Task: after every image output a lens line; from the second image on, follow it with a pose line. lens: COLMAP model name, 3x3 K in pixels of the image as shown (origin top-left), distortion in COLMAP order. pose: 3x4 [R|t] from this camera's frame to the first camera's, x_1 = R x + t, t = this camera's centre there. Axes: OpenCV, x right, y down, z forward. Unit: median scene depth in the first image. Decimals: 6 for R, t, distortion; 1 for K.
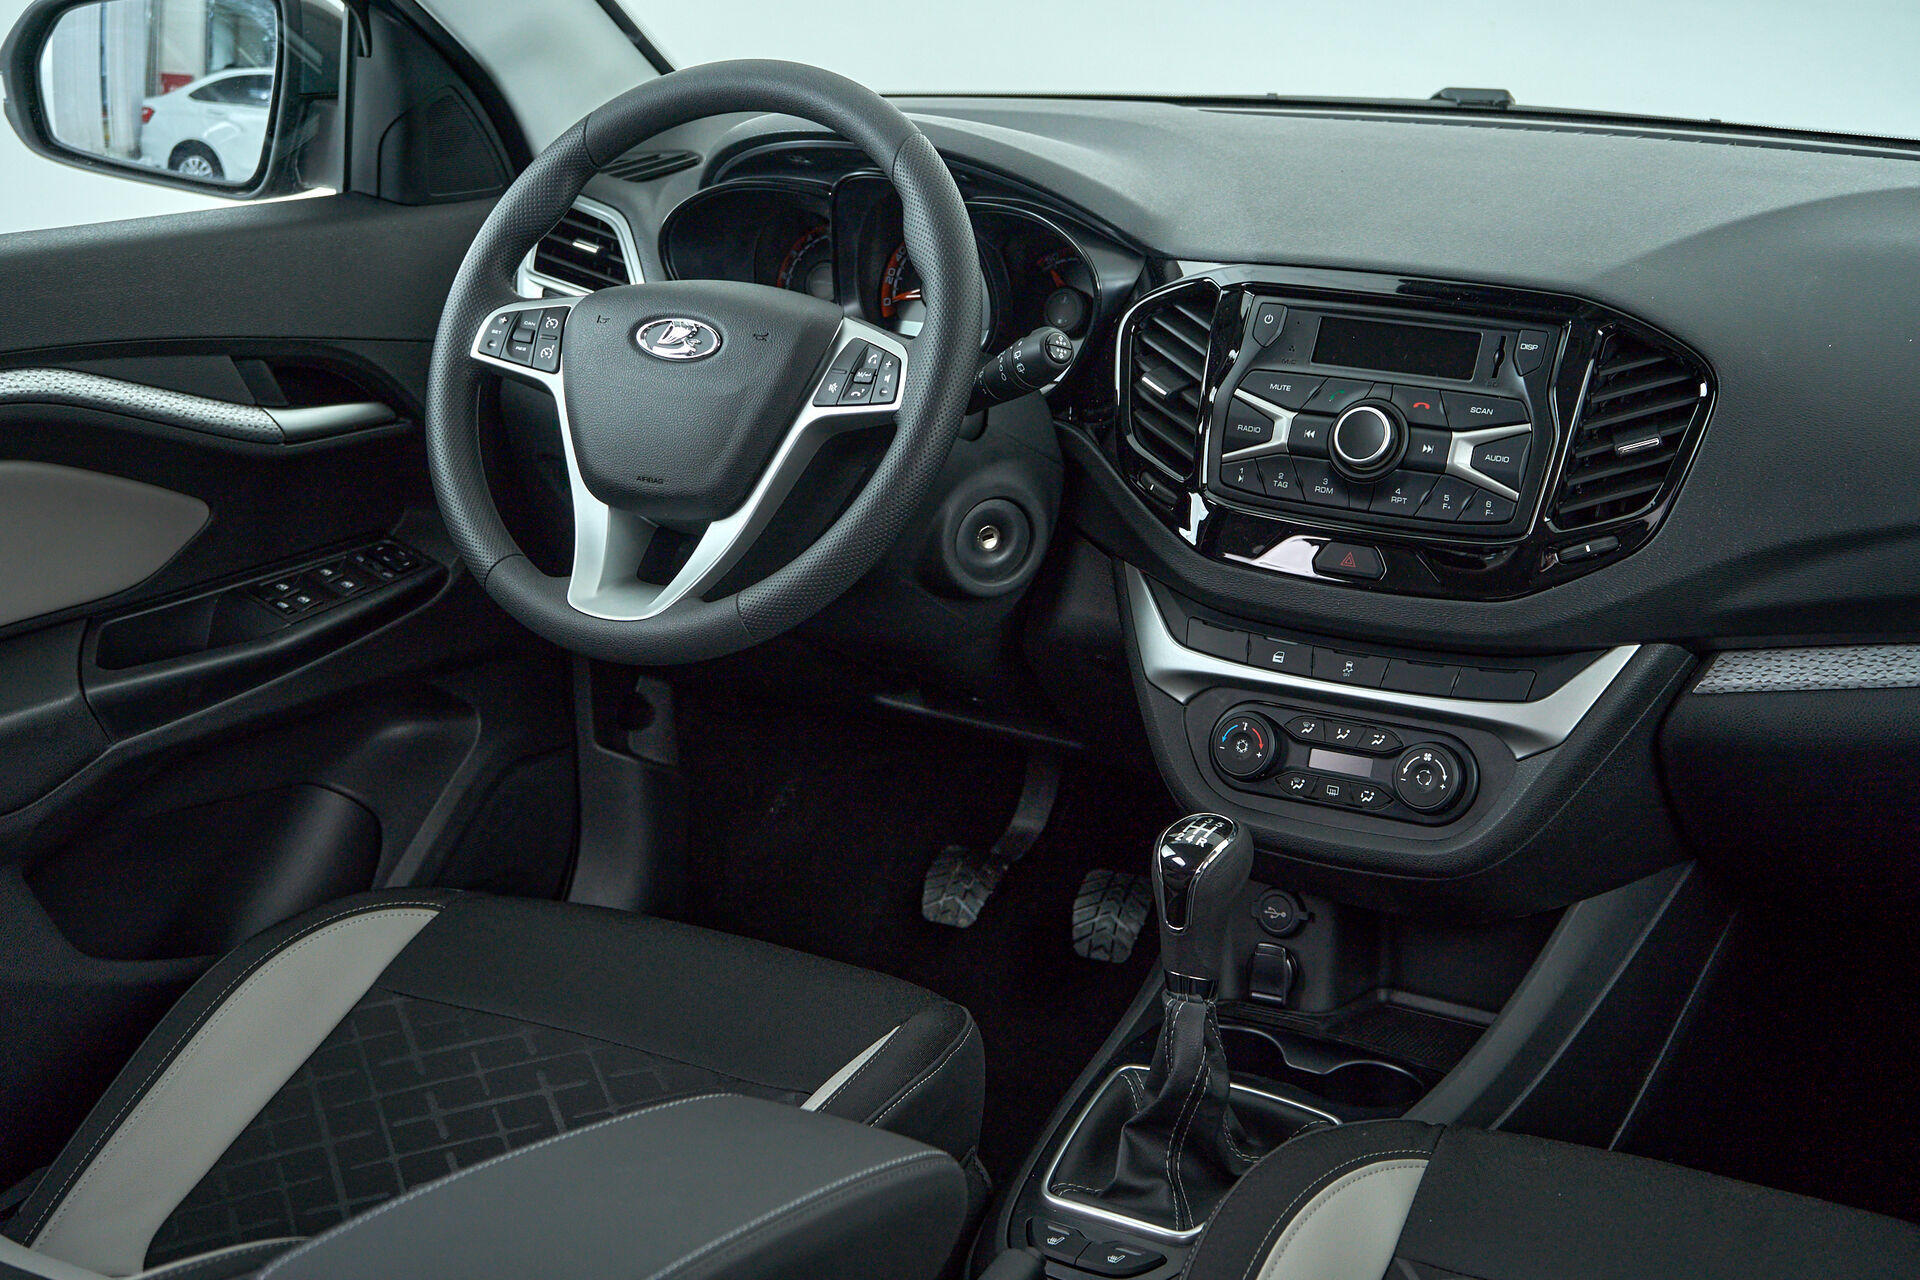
lens RADIAL K [[3095.8, 0, 960.0], [0, 3095.8, 640.0], [0, 0, 1]] dist [-0.015799, 0.110203]
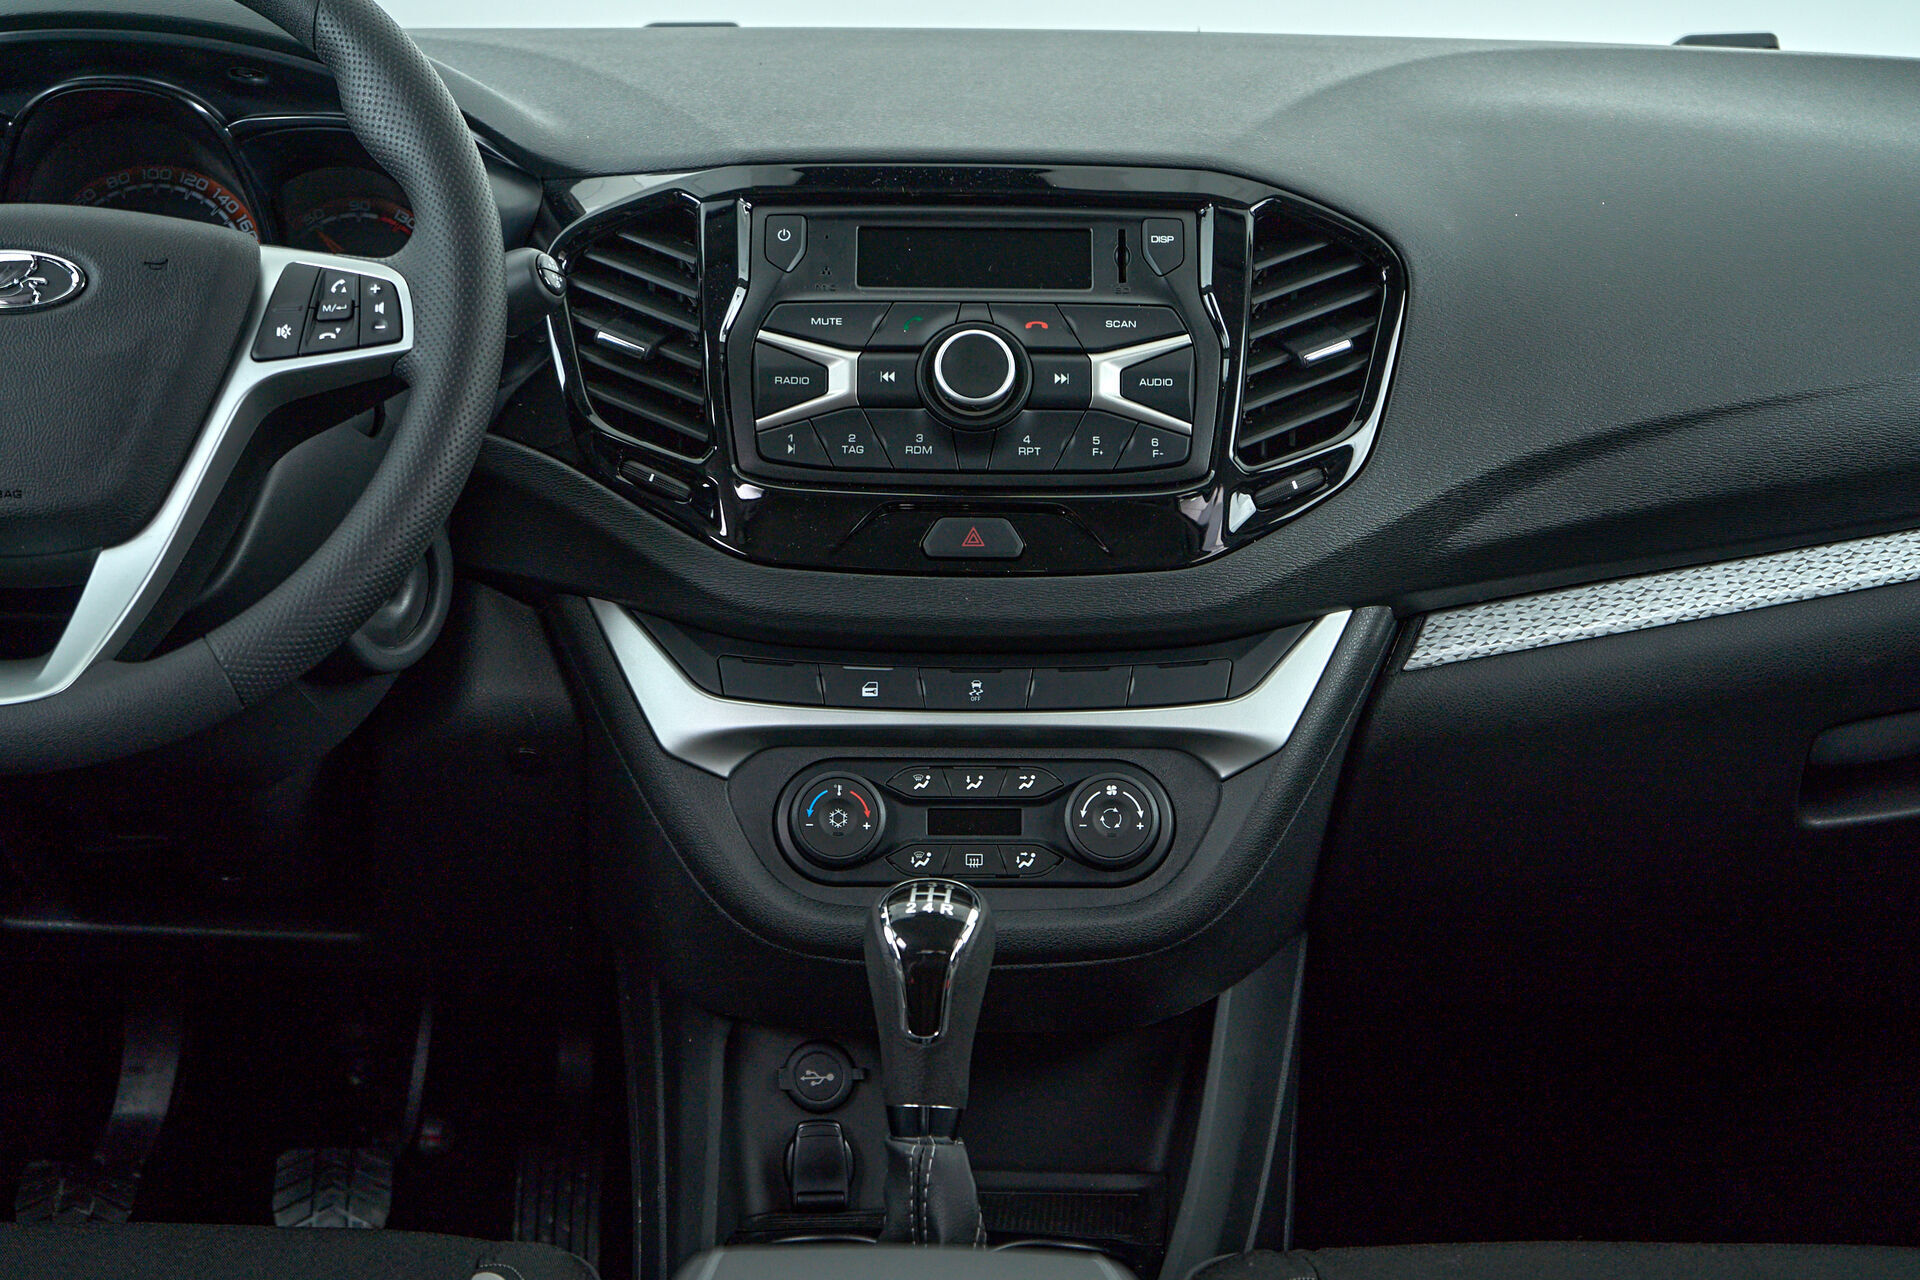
lens RADIAL K [[4083.5, 0, 960.0], [0, 4083.5, 640.0], [0, 0, 1]] dist [0.009644, -0.014937]
pose [[0.851055, -0.073000, 0.519977, -0.378812], [0.139432, 0.986155, -0.089765, 0.083714], [-0.506224, 0.148896, 0.849451, 0.181934]]
